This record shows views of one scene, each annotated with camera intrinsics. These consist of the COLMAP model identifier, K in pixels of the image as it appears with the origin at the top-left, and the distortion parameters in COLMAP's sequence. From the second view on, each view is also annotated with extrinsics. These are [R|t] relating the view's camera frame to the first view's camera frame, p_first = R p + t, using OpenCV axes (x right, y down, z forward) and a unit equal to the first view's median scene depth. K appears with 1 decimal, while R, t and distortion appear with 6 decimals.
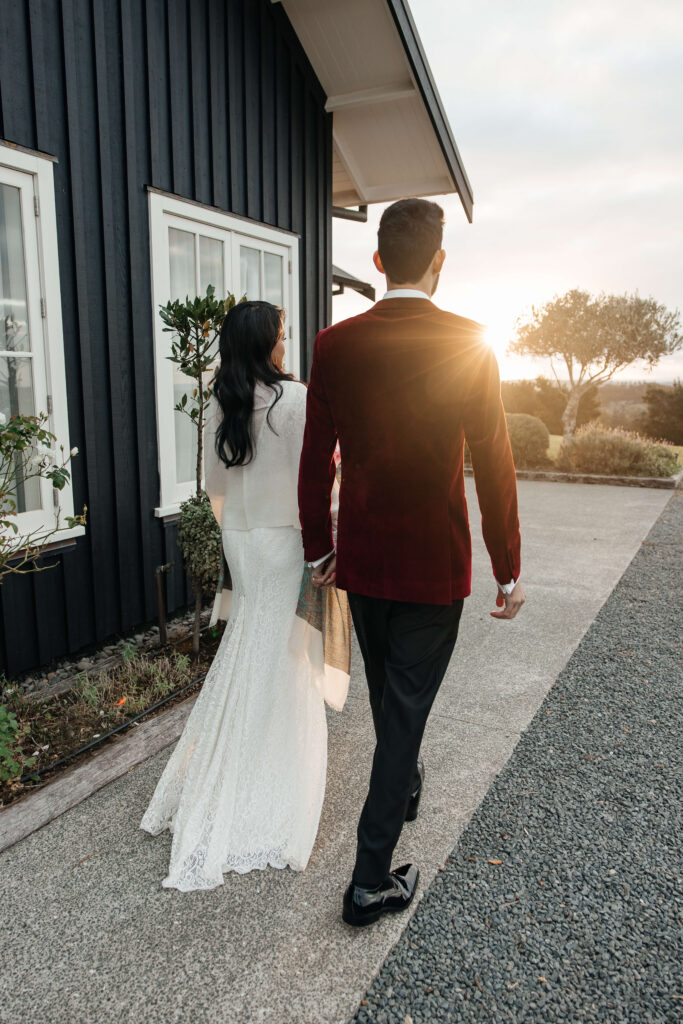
lens RADIAL K [[766.2, 0, 294.7], [0, 766.2, 518.7], [0, 0, 1]] dist [0.004688, 0.006591]
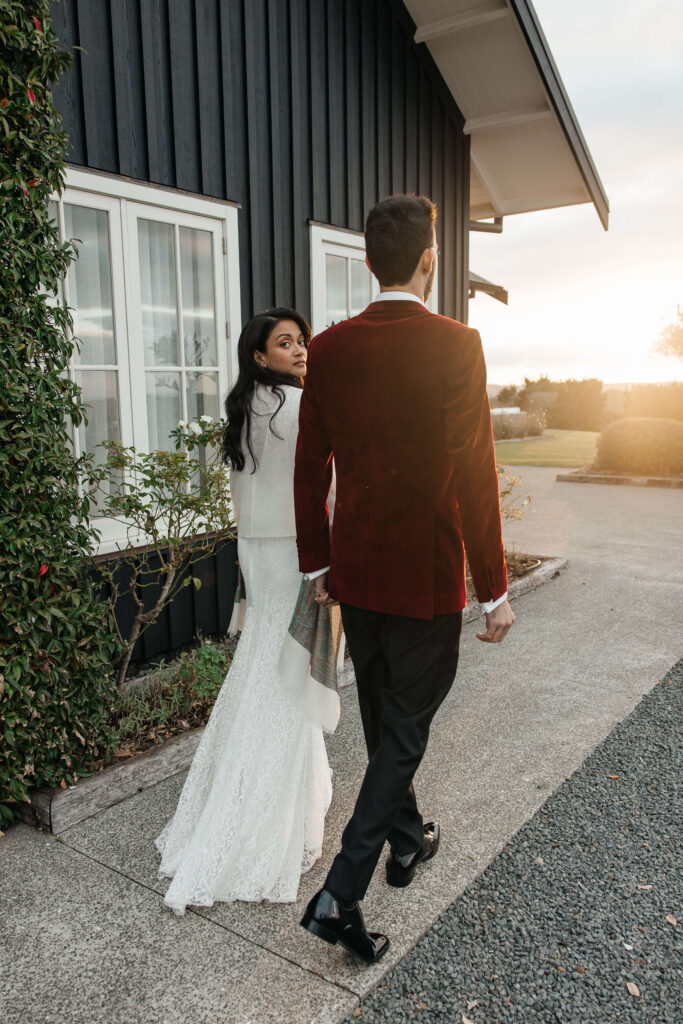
lens RADIAL K [[812.7, 0, 308.3], [0, 812.7, 523.9], [0, 0, 1]] dist [0.005183, -0.000972]
pose [[0.991295, 0.007824, -0.131426, -0.028736], [-0.009320, 0.999899, -0.010772, 0.032211], [0.131328, 0.011903, 0.991267, -0.190658]]
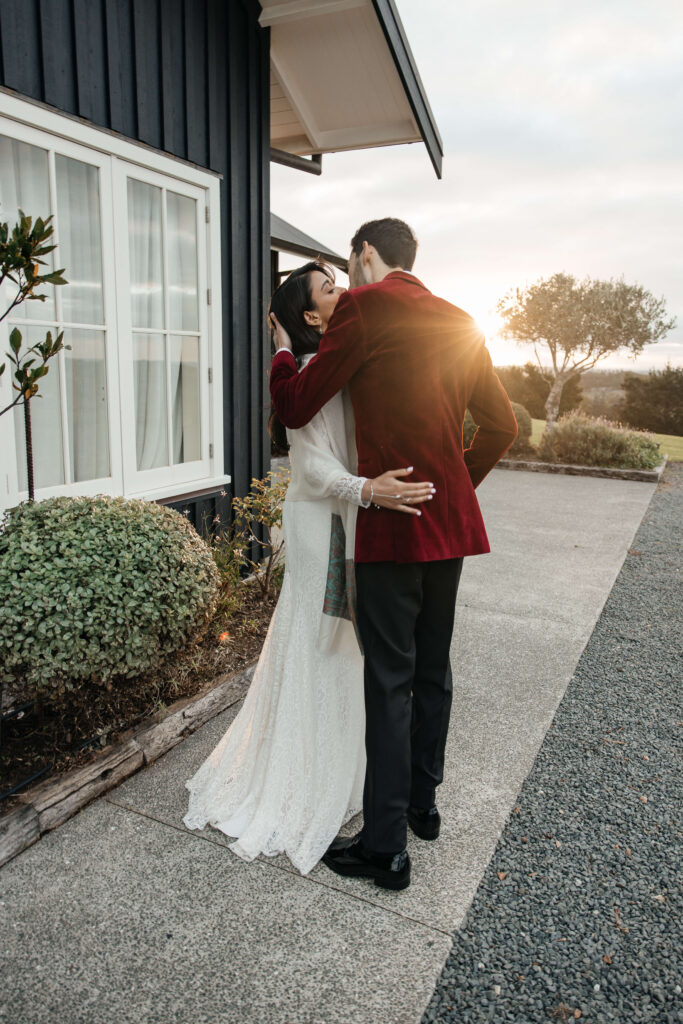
lens RADIAL K [[727.2, 0, 340.7], [0, 727.2, 494.1], [0, 0, 1]] dist [0.004770, 0.001069]
pose [[0.998032, 0.016879, 0.060388, 0.119871], [-0.017062, 0.999851, 0.002509, -0.054698], [-0.060337, -0.003535, 0.998172, 0.309662]]
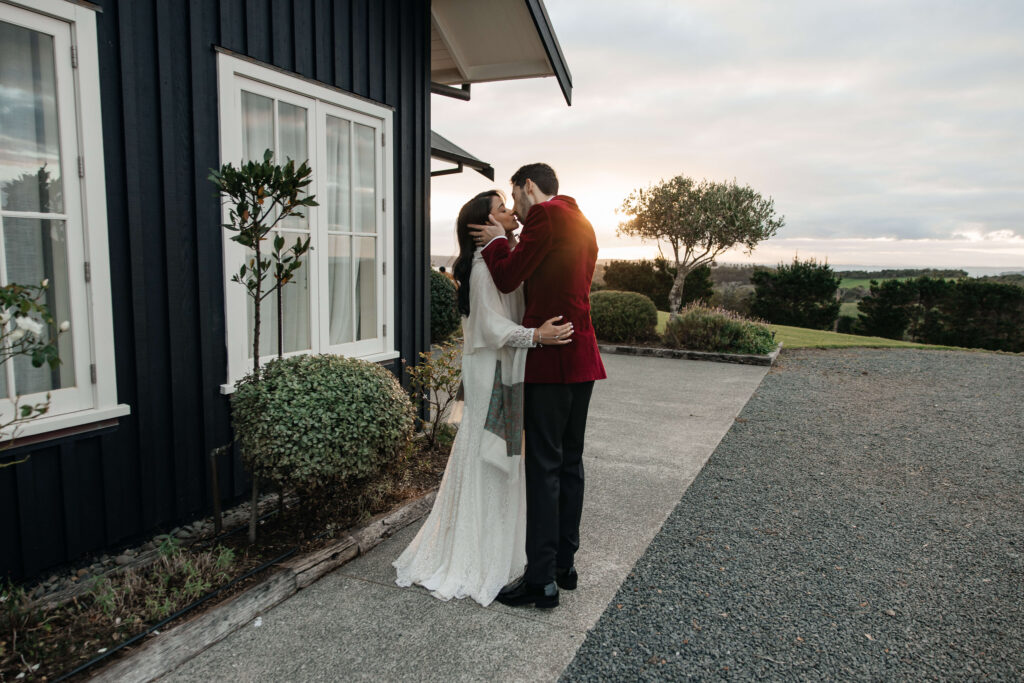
lens RADIAL K [[737.7, 0, 496.4], [0, 737.7, 356.4], [0, 0, 1]] dist [-0.021364, 0.033800]
pose [[0.995603, 0.012811, 0.092794, 0.071212], [-0.008844, 0.999034, -0.043036, -0.012697], [-0.093256, 0.042026, 0.994755, 0.073850]]
